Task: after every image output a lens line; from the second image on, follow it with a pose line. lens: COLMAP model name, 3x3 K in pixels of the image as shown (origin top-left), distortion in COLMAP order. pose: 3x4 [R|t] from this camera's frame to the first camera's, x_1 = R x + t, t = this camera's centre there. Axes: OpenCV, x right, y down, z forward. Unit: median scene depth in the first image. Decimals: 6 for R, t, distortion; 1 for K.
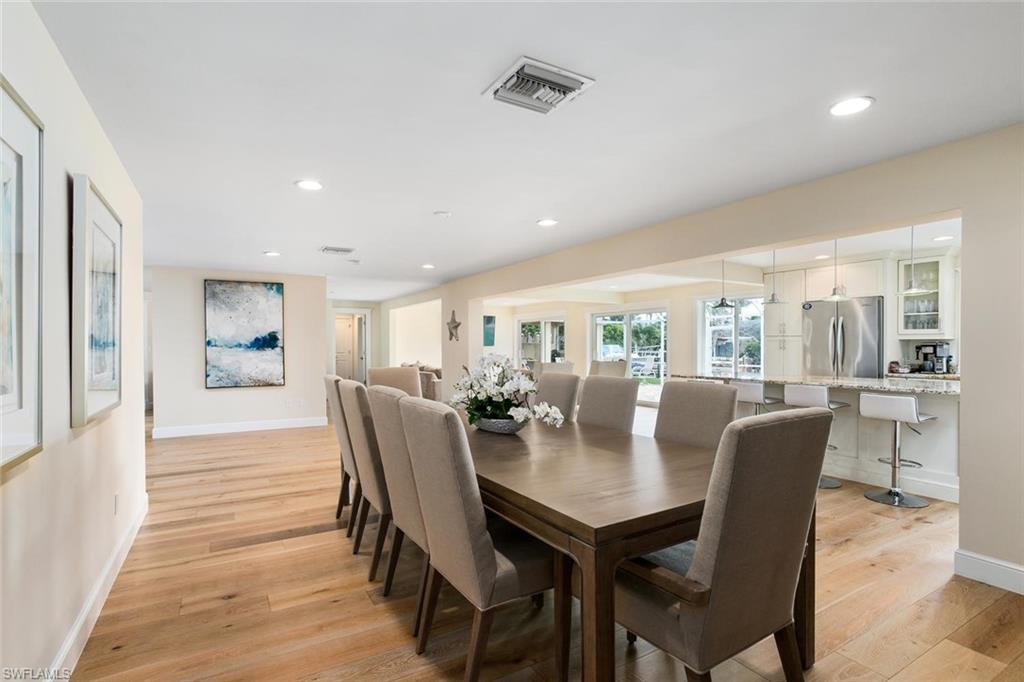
lens RADIAL K [[494.5, 0, 516.6], [0, 494.5, 347.6], [0, 0, 1]] dist [-0.002596, 0.000728]
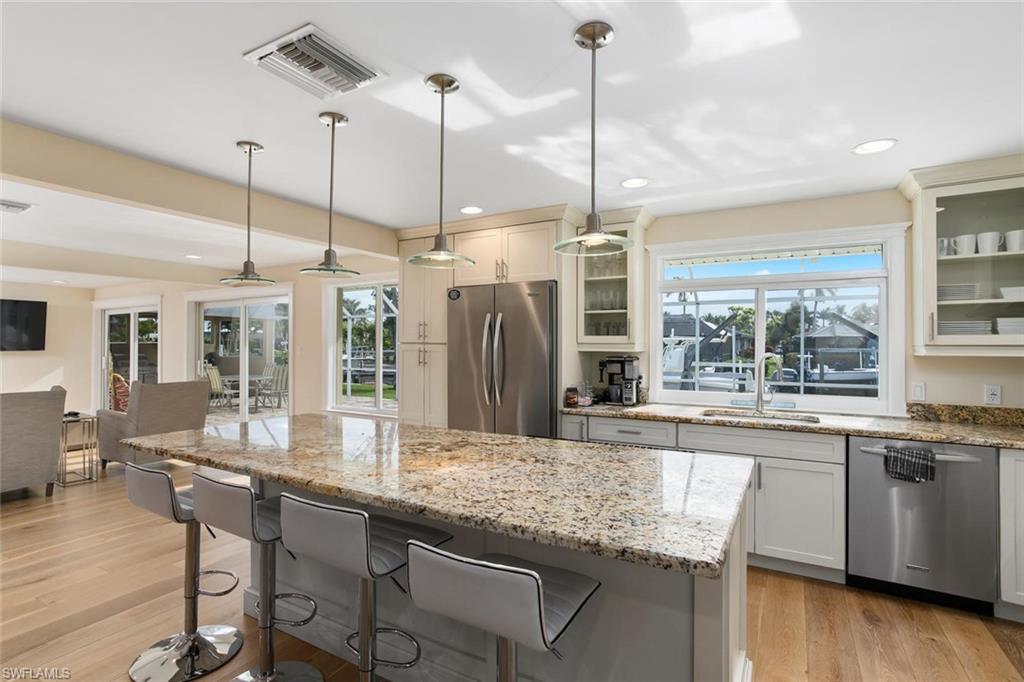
lens RADIAL K [[494.5, 0, 506.7], [0, 494.5, 341.0], [0, 0, 1]] dist [-0.002596, 0.000728]
pose [[0.876518, 0.004629, 0.481347, 0.338739], [-0.000061, 0.999955, -0.009504, -0.021051], [-0.481370, 0.008301, 0.876478, 0.425718]]
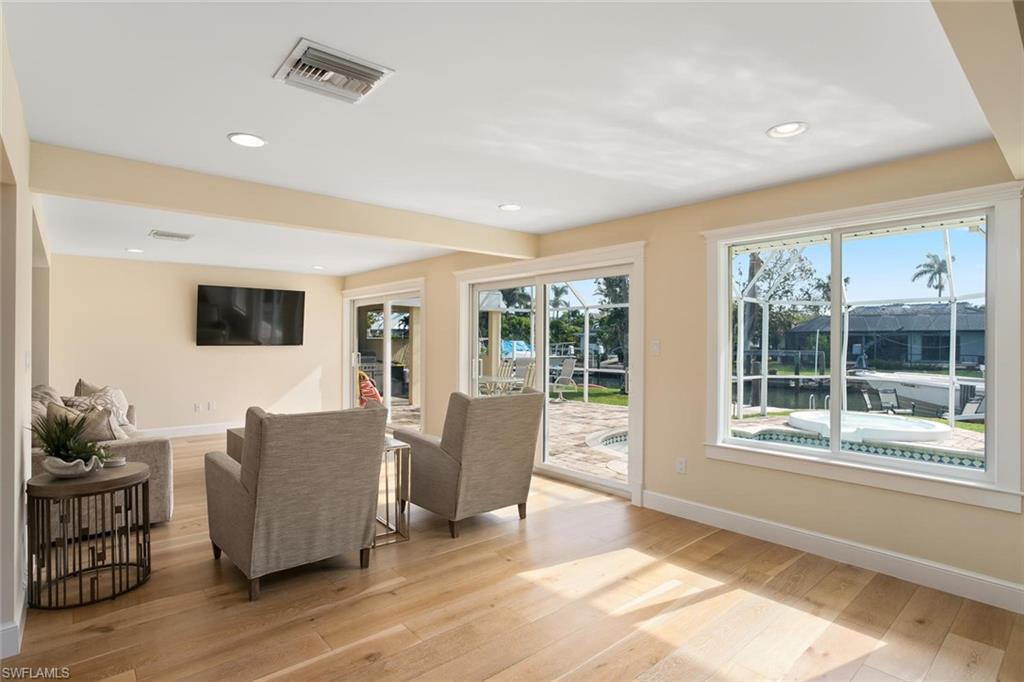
lens RADIAL K [[527.4, 0, 514.5], [0, 527.4, 342.4], [0, 0, 1]] dist [-0.000066, 0.000356]
pose [[0.983855, 0.004206, 0.178919, 0.188896], [-0.004071, 0.999991, -0.001118, -0.016552], [-0.178923, 0.000371, 0.983863, 0.776362]]
